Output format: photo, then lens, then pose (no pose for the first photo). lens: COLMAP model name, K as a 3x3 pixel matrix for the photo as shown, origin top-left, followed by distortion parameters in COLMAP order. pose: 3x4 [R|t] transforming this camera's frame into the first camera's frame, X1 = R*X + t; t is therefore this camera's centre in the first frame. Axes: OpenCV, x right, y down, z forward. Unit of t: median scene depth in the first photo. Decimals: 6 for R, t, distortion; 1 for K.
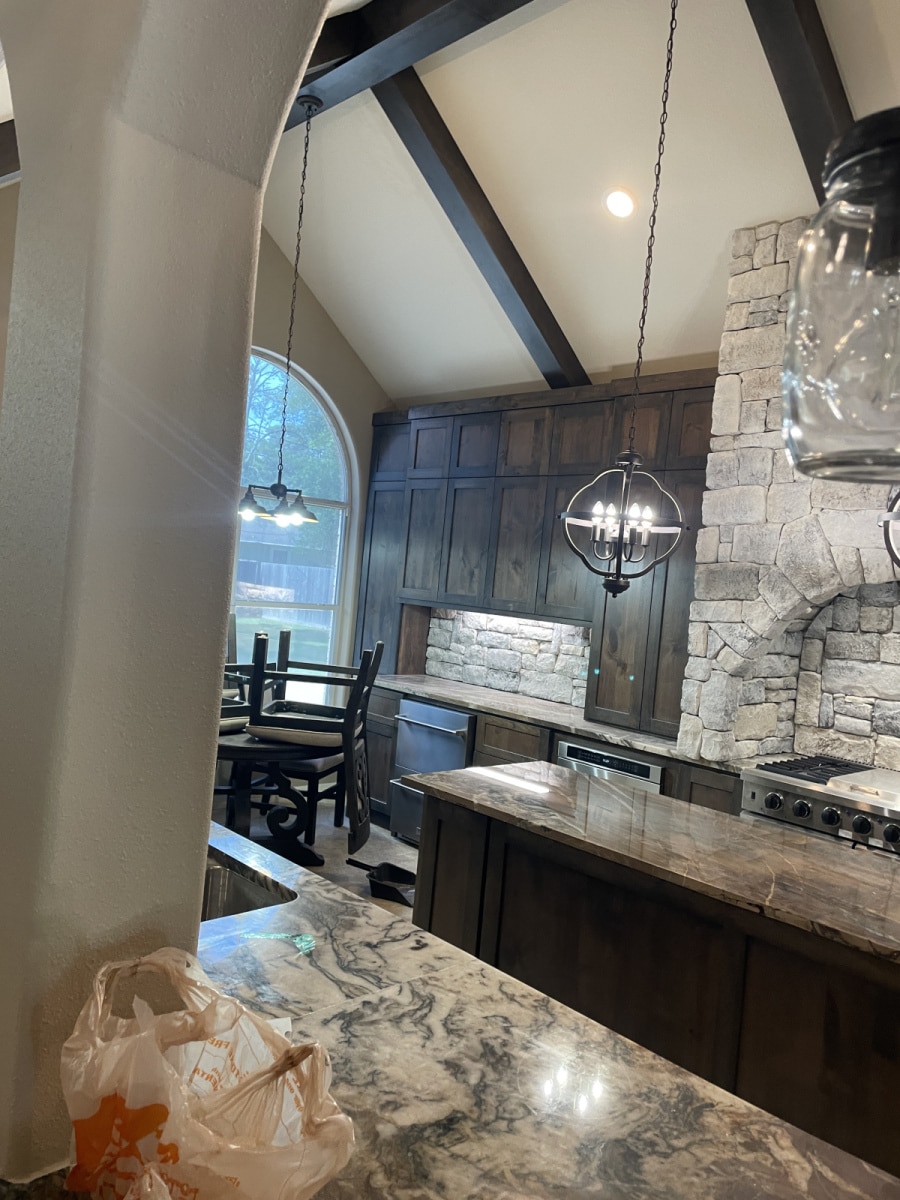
lens RADIAL K [[902.9, 0, 442.5], [0, 902.9, 590.5], [0, 0, 1]] dist [0.105436, -0.128372]
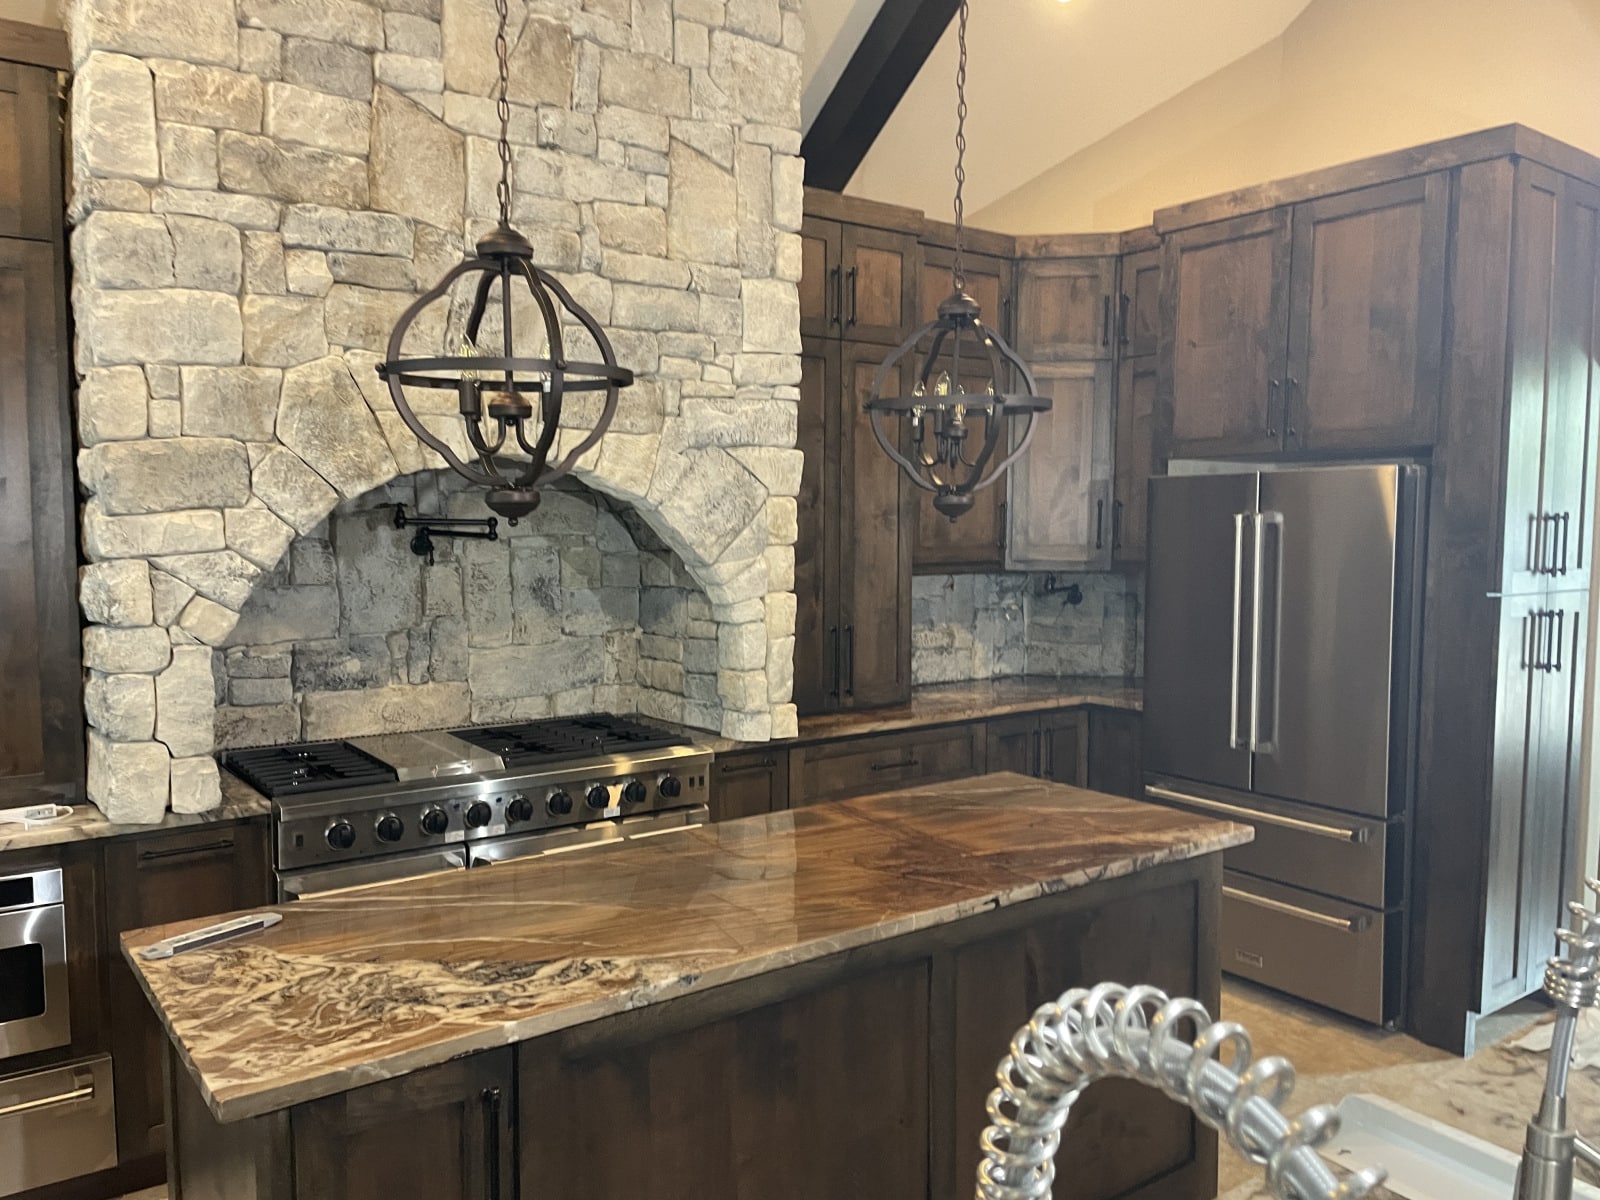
lens RADIAL K [[1203.9, 0, 786.2], [0, 1203.9, 612.7], [0, 0, 1]] dist [0.105436, -0.128372]
pose [[0.109320, -0.166088, 0.980033, -0.320896], [0.024883, 0.986090, 0.164339, -0.035262], [-0.993695, 0.006421, 0.111932, 0.526226]]
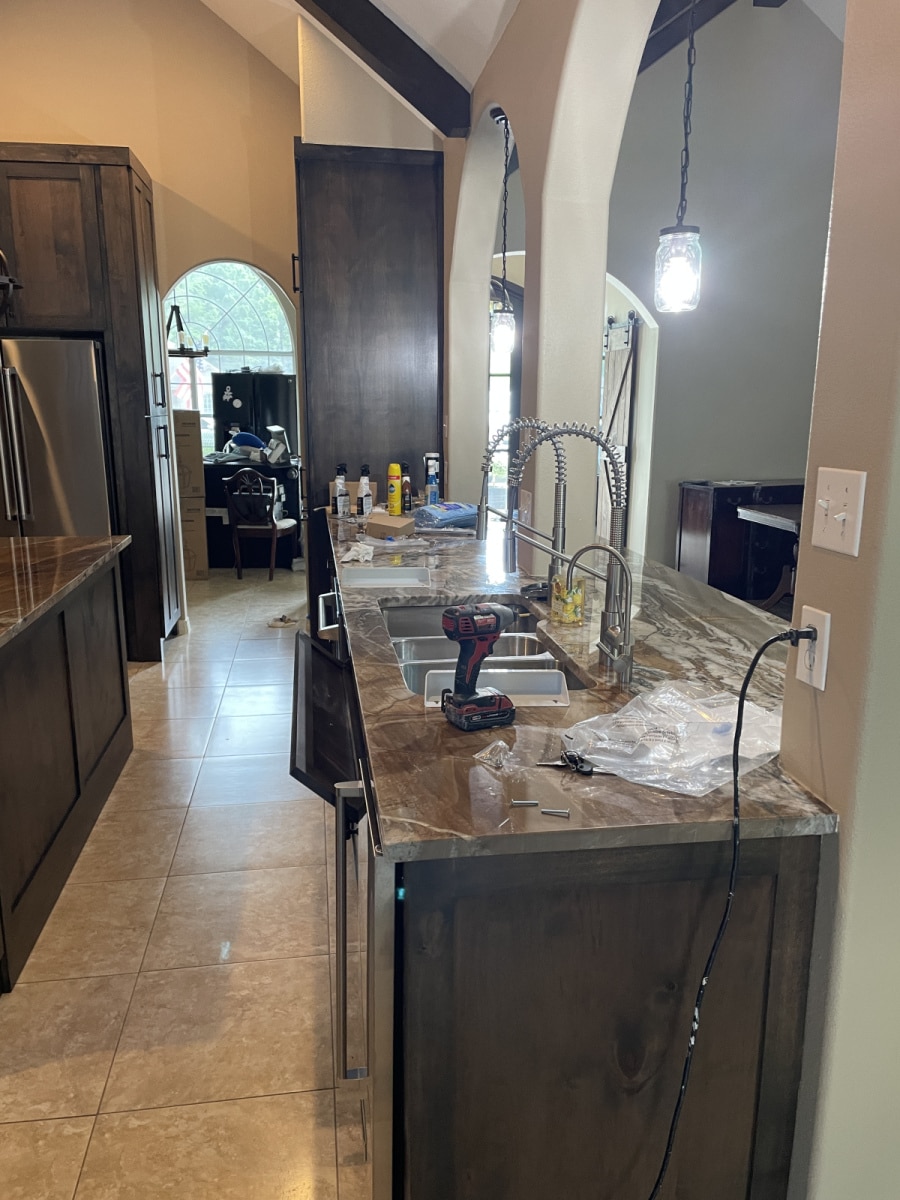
lens RADIAL K [[902.9, 0, 454.7], [0, 902.9, 607.1], [0, 0, 1]] dist [0.105436, -0.128372]
pose [[-0.826025, -0.214789, 0.521103, -0.431347], [-0.071080, 0.956858, 0.281727, -0.022089], [-0.559133, 0.195674, -0.805656, 0.907208]]
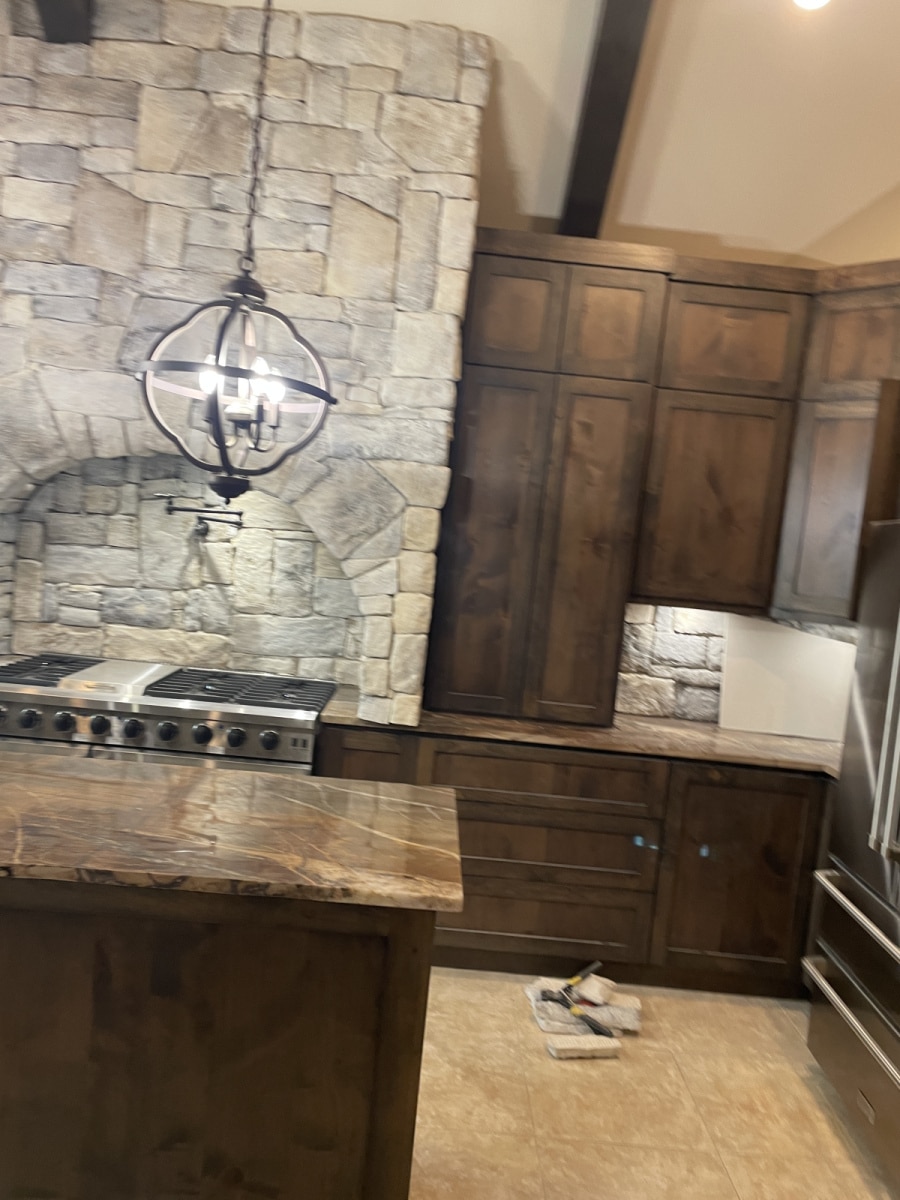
lens RADIAL K [[902.9, 0, 461.2], [0, 902.9, 608.8], [0, 0, 1]] dist [0.105436, -0.128372]
pose [[0.662014, -0.079150, 0.745300, 0.020729], [-0.027863, 0.991122, 0.130006, 0.010251], [-0.748973, -0.106832, 0.653931, 0.119764]]
